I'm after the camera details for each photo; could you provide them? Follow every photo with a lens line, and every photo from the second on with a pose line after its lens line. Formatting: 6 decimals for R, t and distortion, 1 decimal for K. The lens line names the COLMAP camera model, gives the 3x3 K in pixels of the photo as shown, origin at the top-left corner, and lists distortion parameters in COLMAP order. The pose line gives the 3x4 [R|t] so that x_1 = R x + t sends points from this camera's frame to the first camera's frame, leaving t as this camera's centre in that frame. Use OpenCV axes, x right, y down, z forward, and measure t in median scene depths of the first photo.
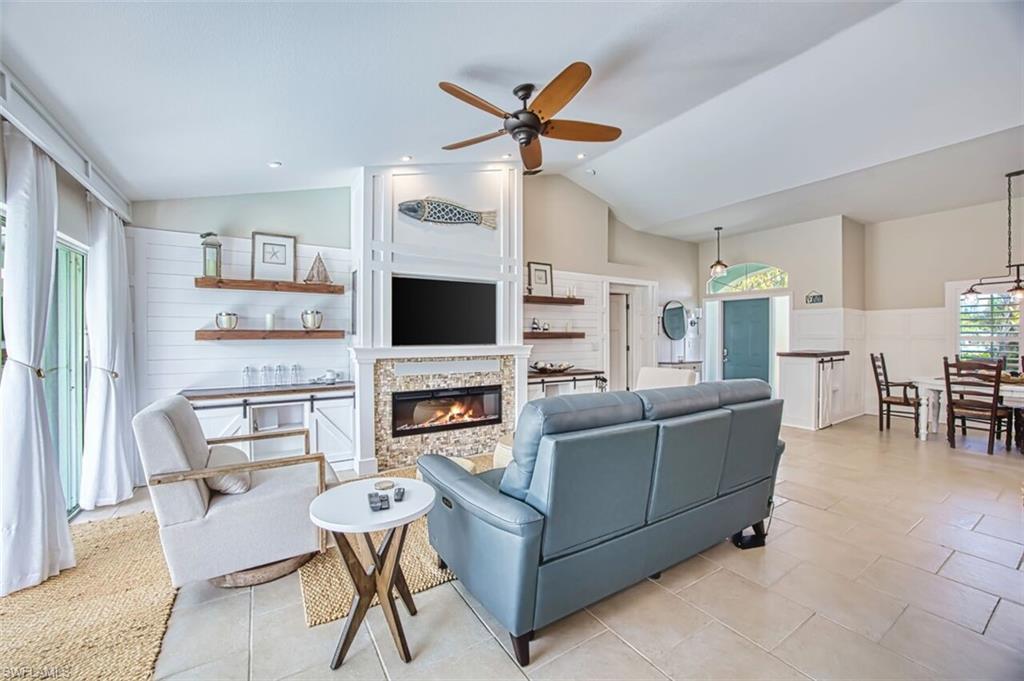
lens RADIAL K [[409.3, 0, 497.0], [0, 409.3, 334.4], [0, 0, 1]] dist [-0.025963, -0.000070]
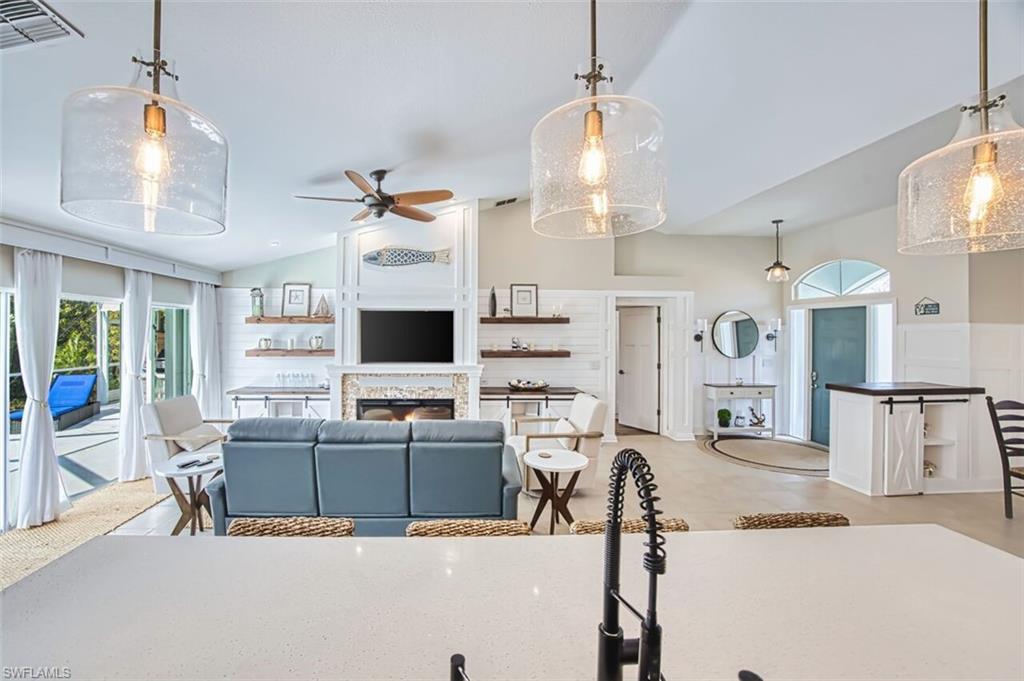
lens RADIAL K [[413.0, 0, 452.1], [0, 413.0, 328.4], [0, 0, 1]] dist [-0.025054, 0.000237]
pose [[0.870090, 0.001117, -0.492892, 0.613265], [-0.002396, 0.999995, -0.001963, -0.077171], [0.492888, 0.002889, 0.870088, -0.011536]]
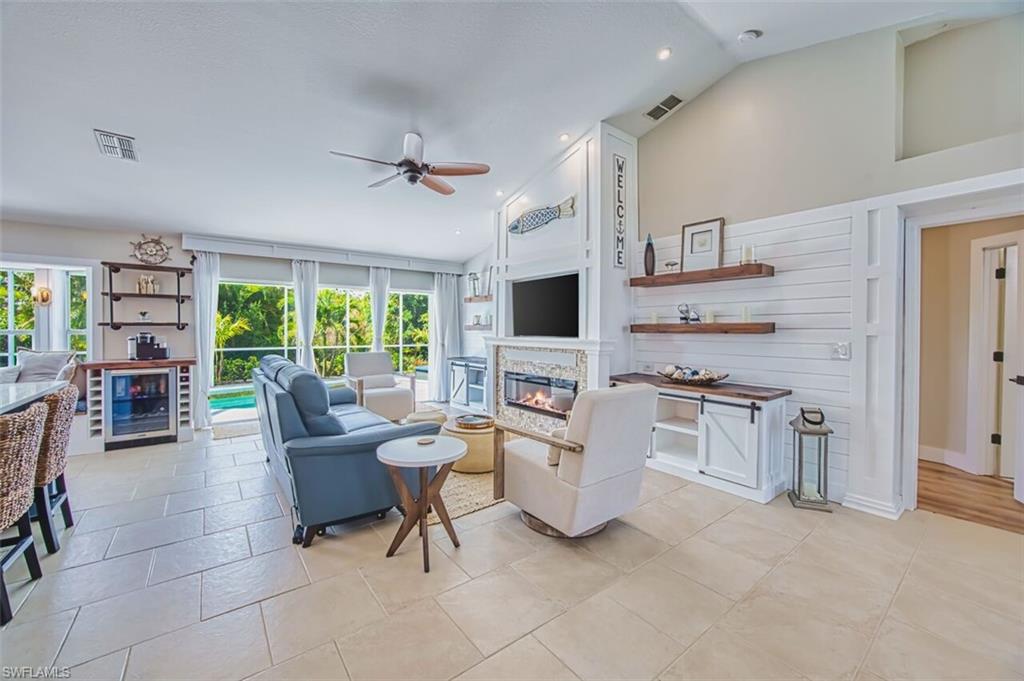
lens RADIAL K [[399.9, 0, 509.3], [0, 399.9, 331.3], [0, 0, 1]] dist [-0.037270, 0.008657]
pose [[0.110547, 0.009613, -0.993824, 0.945800], [0.001635, 0.999950, 0.009854, 0.000086], [0.993870, -0.002714, 0.110526, 0.795119]]
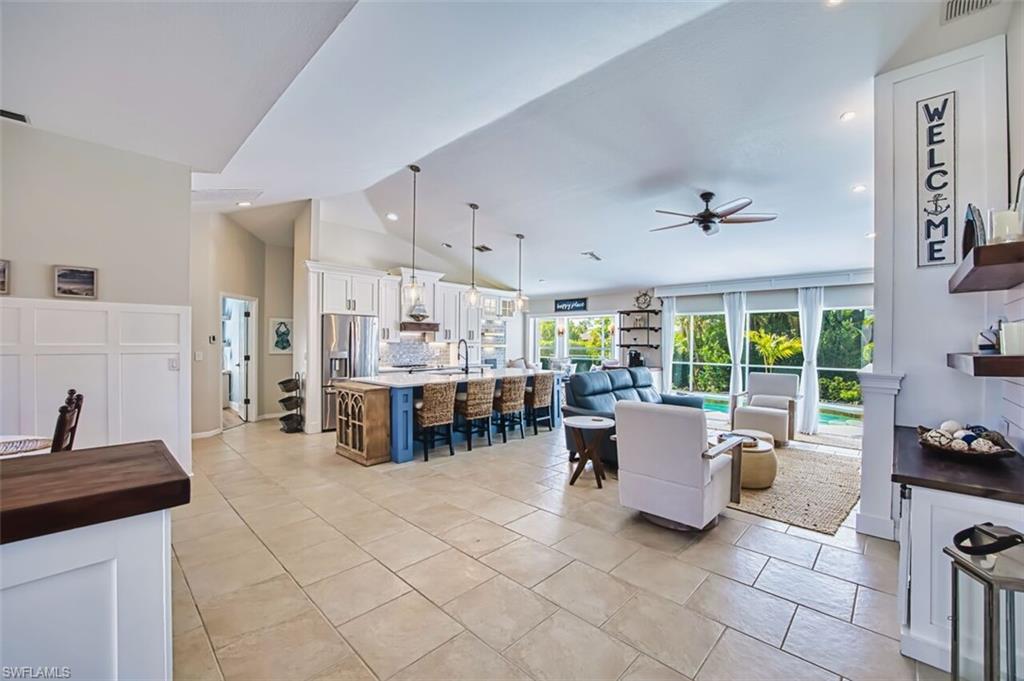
lens RADIAL K [[409.3, 0, 497.0], [0, 409.3, 334.4], [0, 0, 1]] dist [-0.025963, -0.000070]
pose [[-0.971146, -0.011810, -0.238194, 0.842928], [-0.007058, 0.999759, -0.020790, -0.017498], [0.238383, -0.018509, -0.970995, 1.577382]]
